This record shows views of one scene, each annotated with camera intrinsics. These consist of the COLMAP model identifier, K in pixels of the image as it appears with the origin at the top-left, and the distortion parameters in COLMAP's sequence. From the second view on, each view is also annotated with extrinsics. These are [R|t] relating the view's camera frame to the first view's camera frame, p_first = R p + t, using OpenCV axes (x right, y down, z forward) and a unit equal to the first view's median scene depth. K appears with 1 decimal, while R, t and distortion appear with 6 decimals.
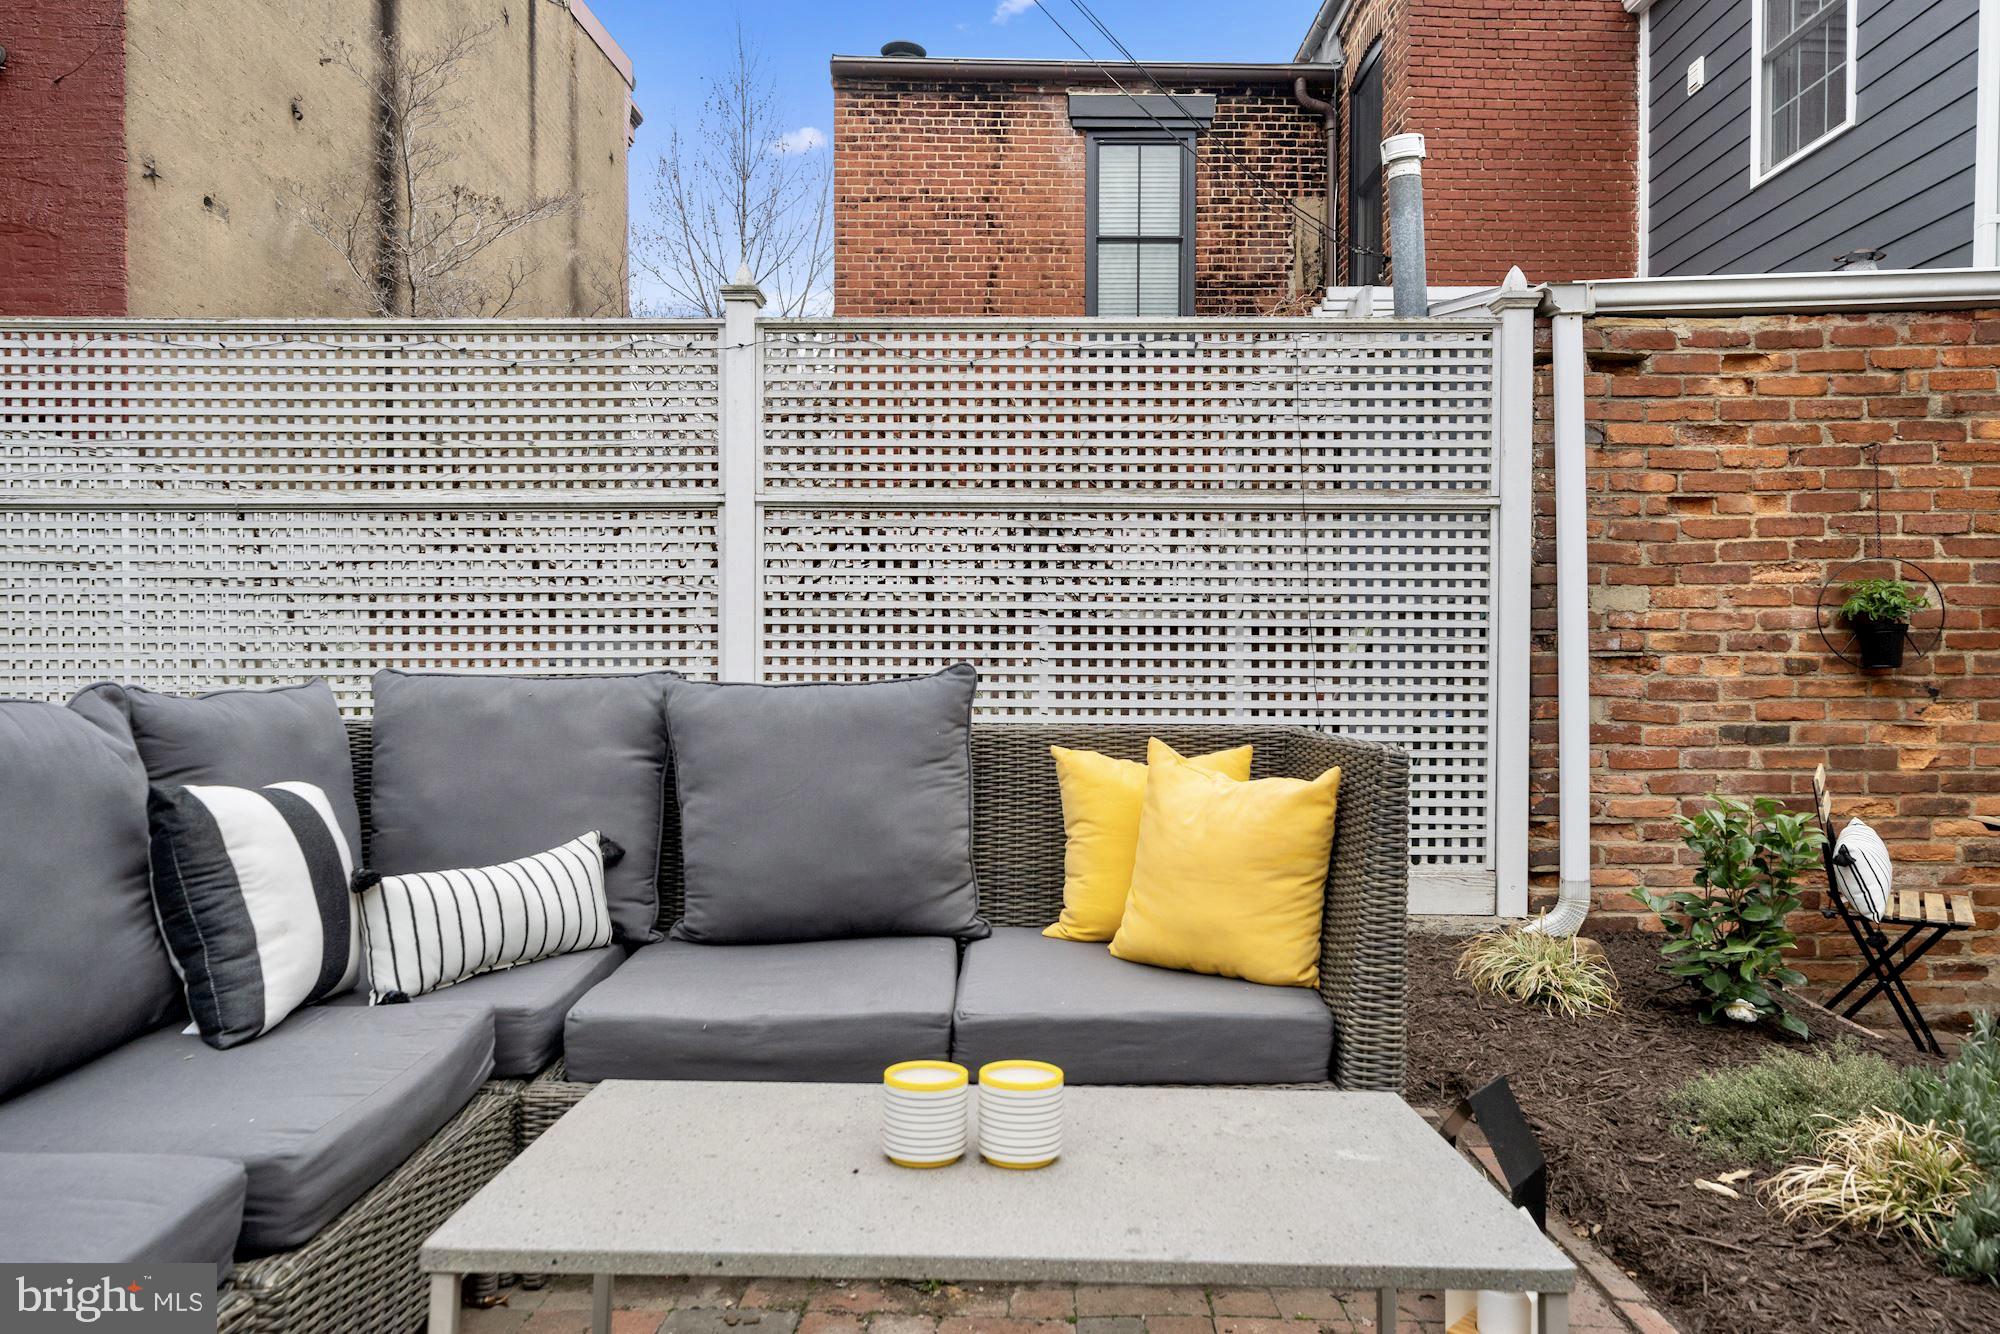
lens RADIAL K [[1262.5, 0, 1020.7], [0, 1262.5, 669.9], [0, 0, 1]] dist [0.002390, -0.000899]
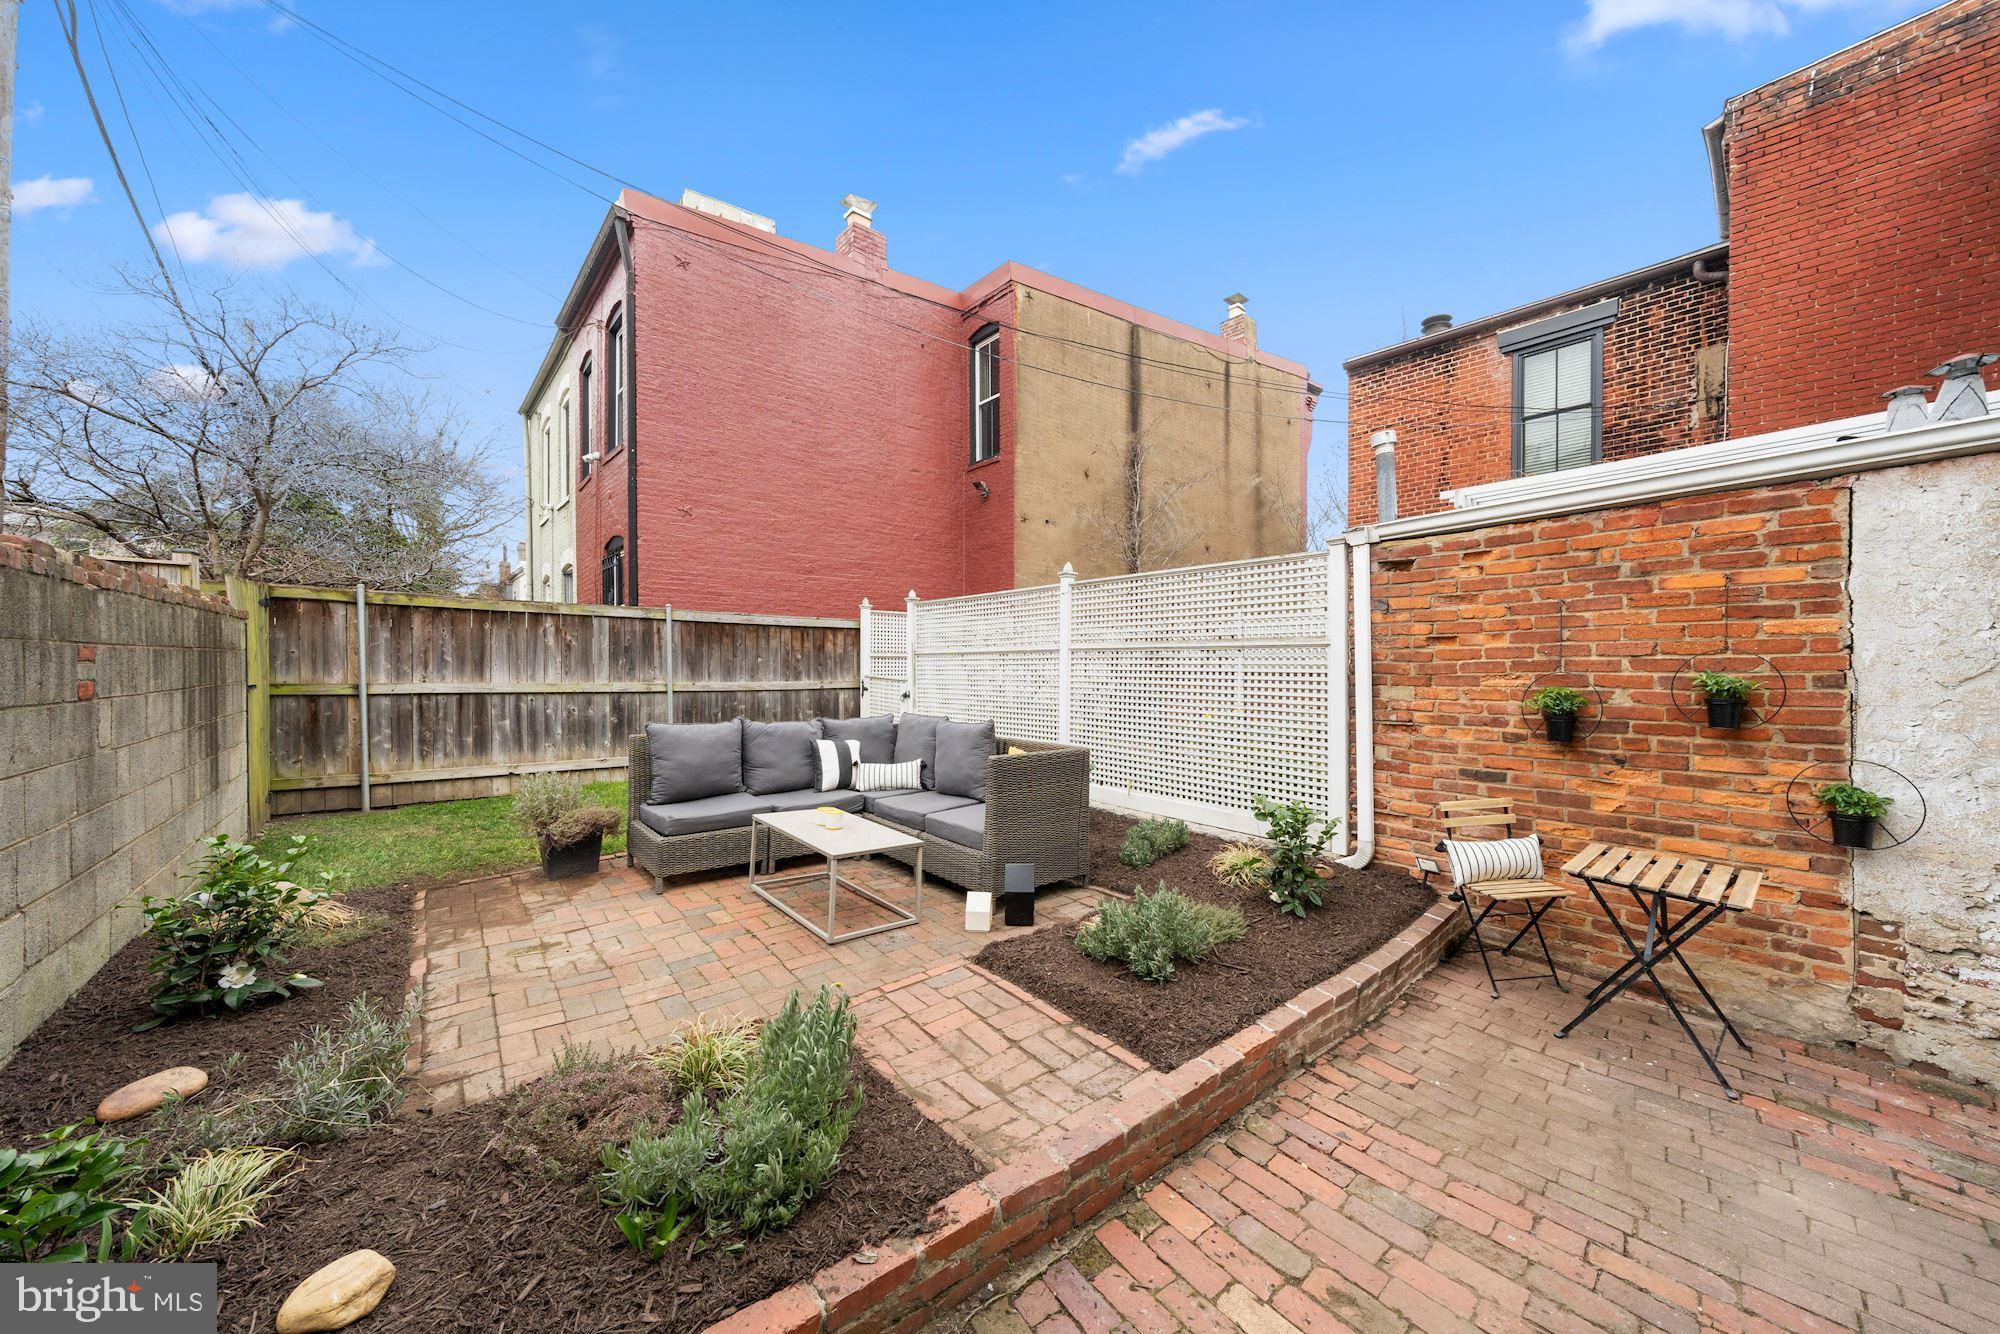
lens RADIAL K [[696.0, 0, 1004.3], [0, 696.0, 671.6], [0, 0, 1]] dist [-0.006761, -0.000224]
pose [[0.644184, 0.005339, -0.764852, 0.877801], [-0.006250, 0.999979, 0.001717, -0.085600], [0.764845, 0.003674, 0.644204, -0.090522]]
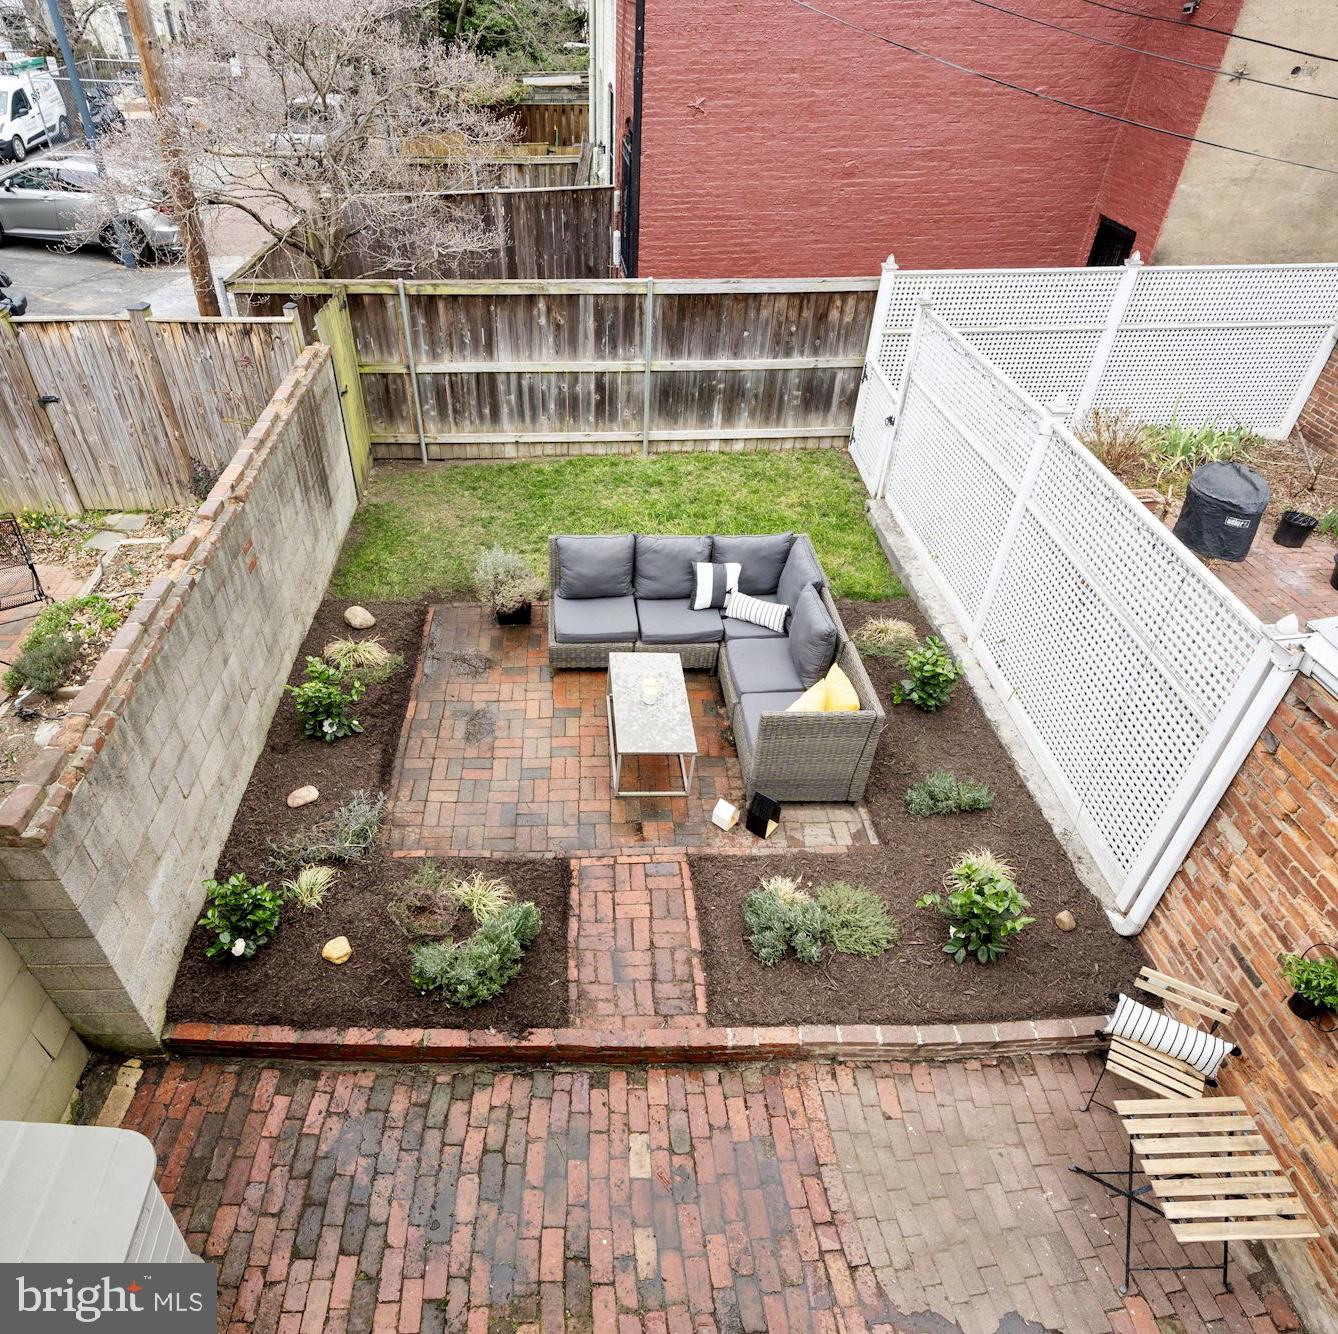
lens RADIAL K [[883.1, 0, 591.7], [0, 883.1, 655.3], [0, 0, 1]] dist [0.004727, -0.006884]
pose [[0.031534, 0.614779, -0.788069, 1.150834], [-0.005374, 0.788554, 0.614942, -0.871272], [0.999488, -0.015156, 0.028170, 0.205118]]
